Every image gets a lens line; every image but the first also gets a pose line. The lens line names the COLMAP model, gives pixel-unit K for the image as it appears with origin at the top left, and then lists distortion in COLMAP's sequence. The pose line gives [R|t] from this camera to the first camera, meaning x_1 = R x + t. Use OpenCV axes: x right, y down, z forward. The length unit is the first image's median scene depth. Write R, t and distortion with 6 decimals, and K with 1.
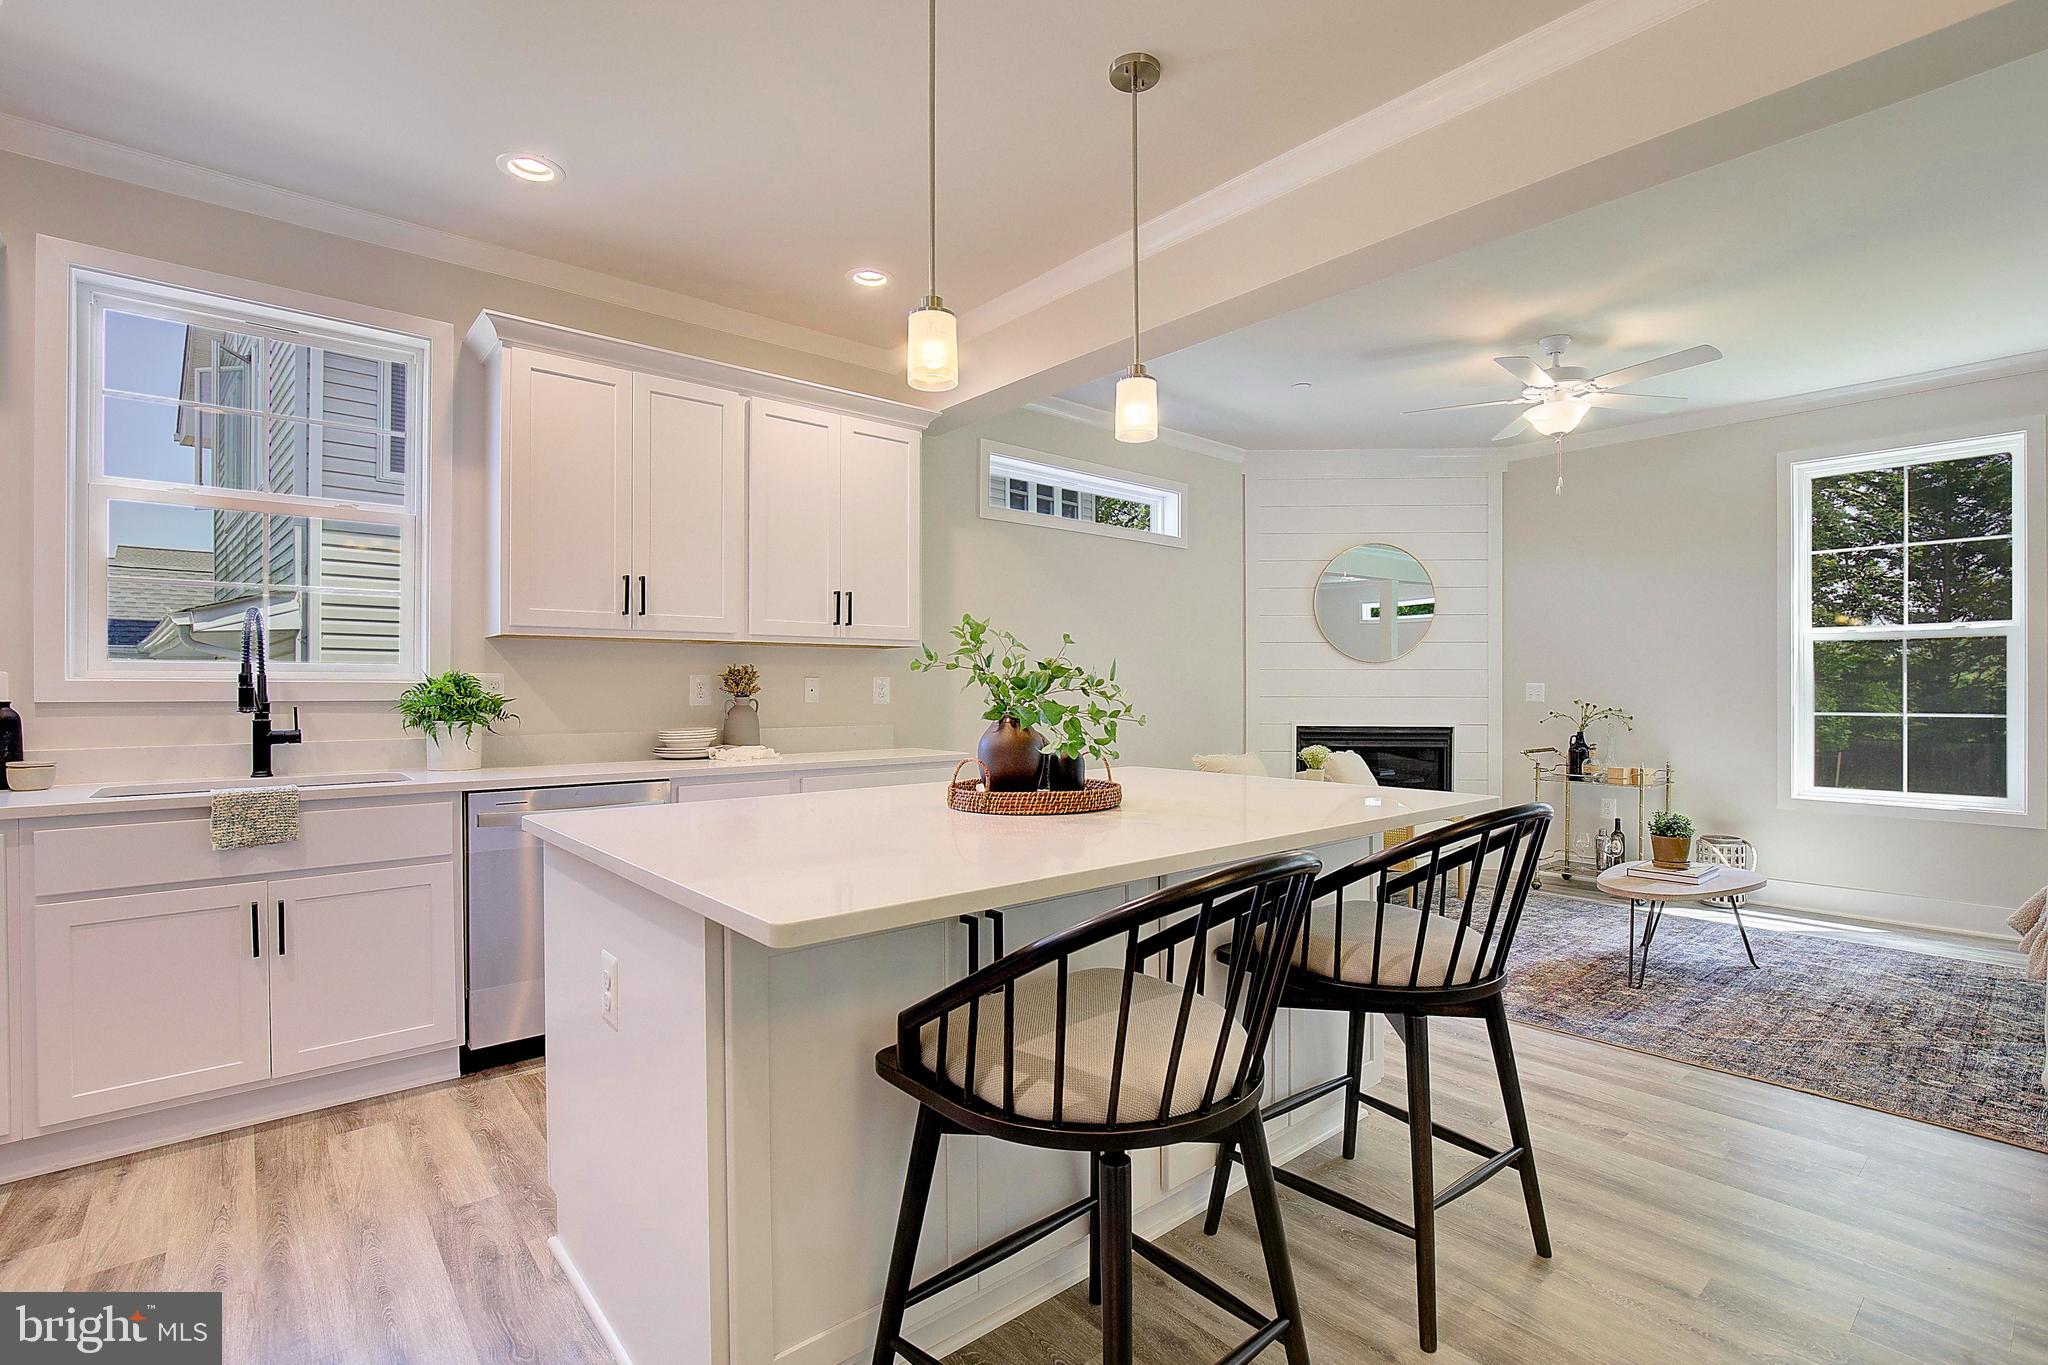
lens RADIAL K [[940.9, 0, 1039.4], [0, 940.9, 683.9], [0, 0, 1]] dist [-0.002299, -0.001476]
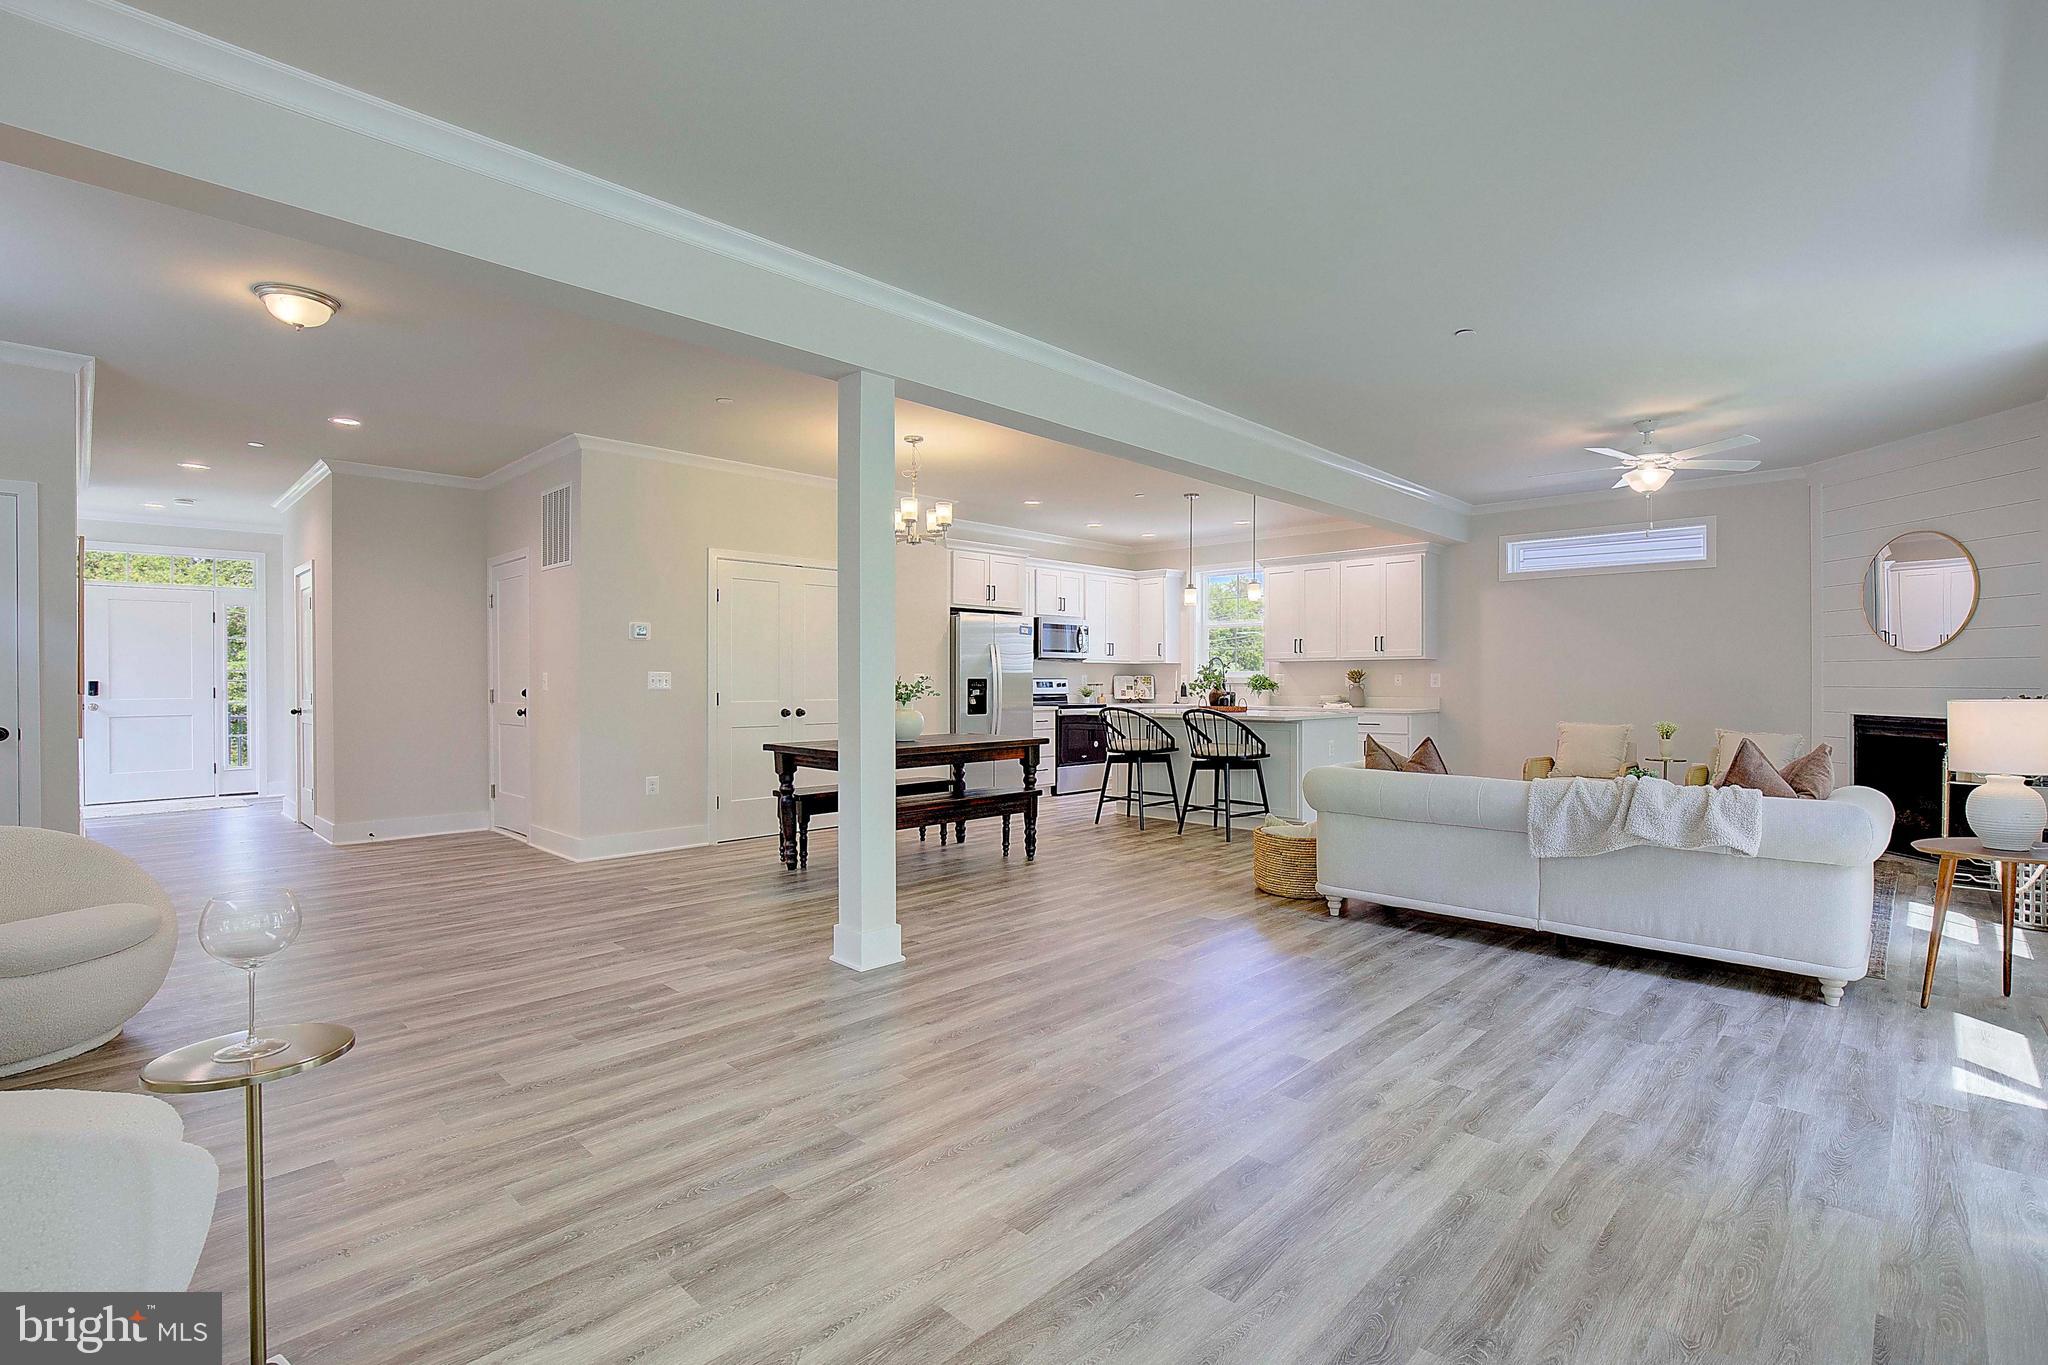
lens RADIAL K [[940.9, 0, 1037.3], [0, 940.9, 683.1], [0, 0, 1]] dist [-0.002299, -0.001476]
pose [[0.076608, -0.002678, -0.997058, 2.324693], [-0.002922, 0.999991, -0.002910, 0.027143], [0.997057, 0.003136, 0.076600, 0.012138]]
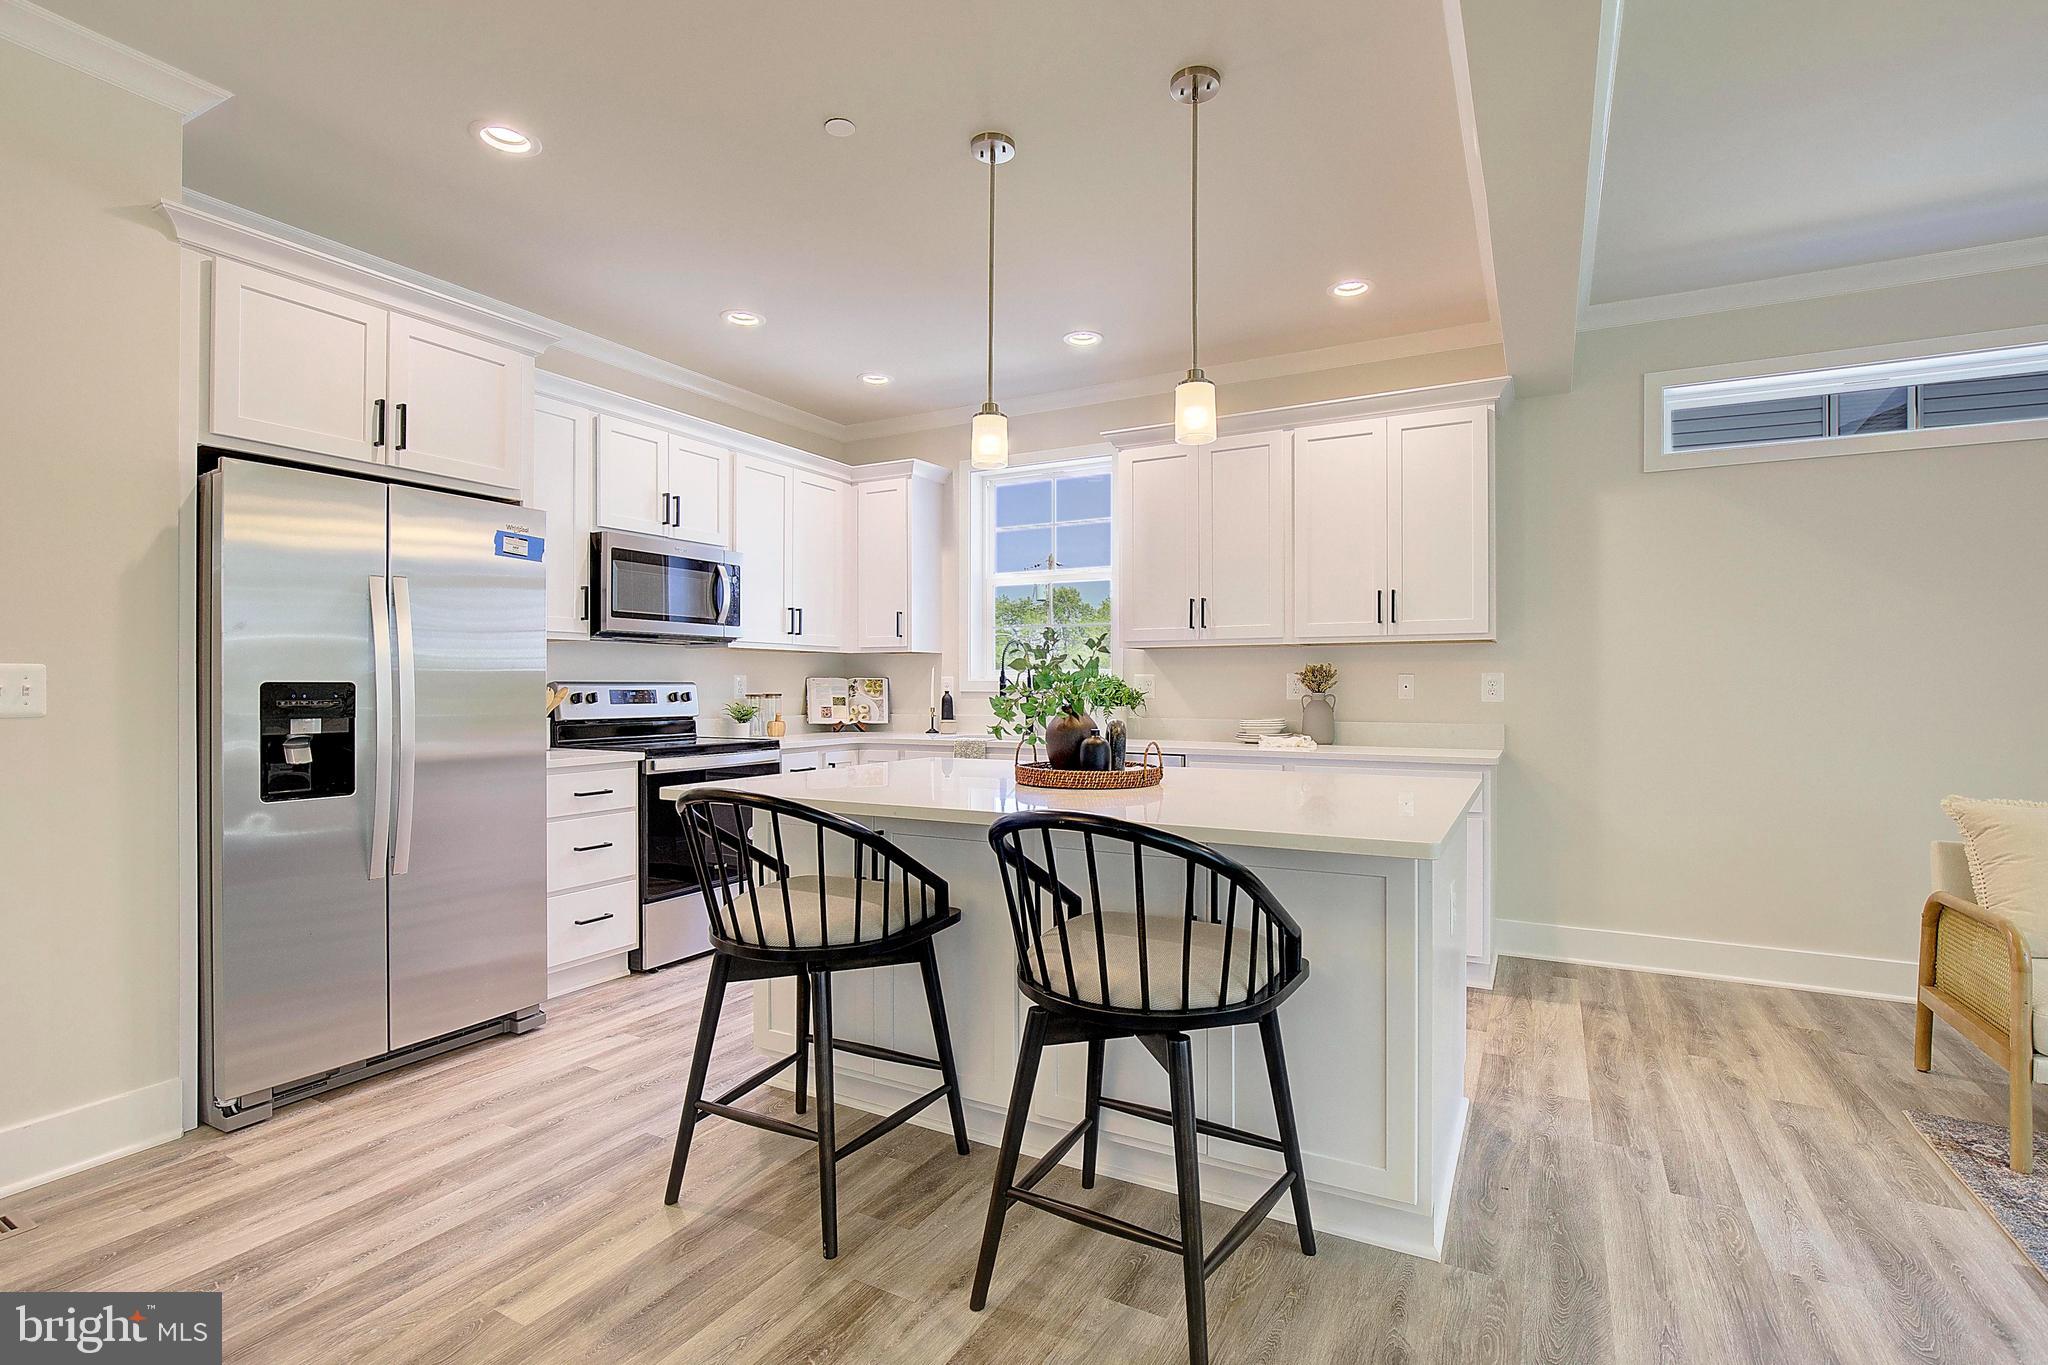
lens RADIAL K [[940.9, 0, 1049.7], [0, 940.9, 685.9], [0, 0, 1]] dist [-0.002299, -0.001476]
pose [[0.354927, -0.004539, -0.934883, 0.722063], [-0.001070, 0.999986, -0.005261, 0.013955], [0.934893, 0.002867, 0.354917, 0.349448]]
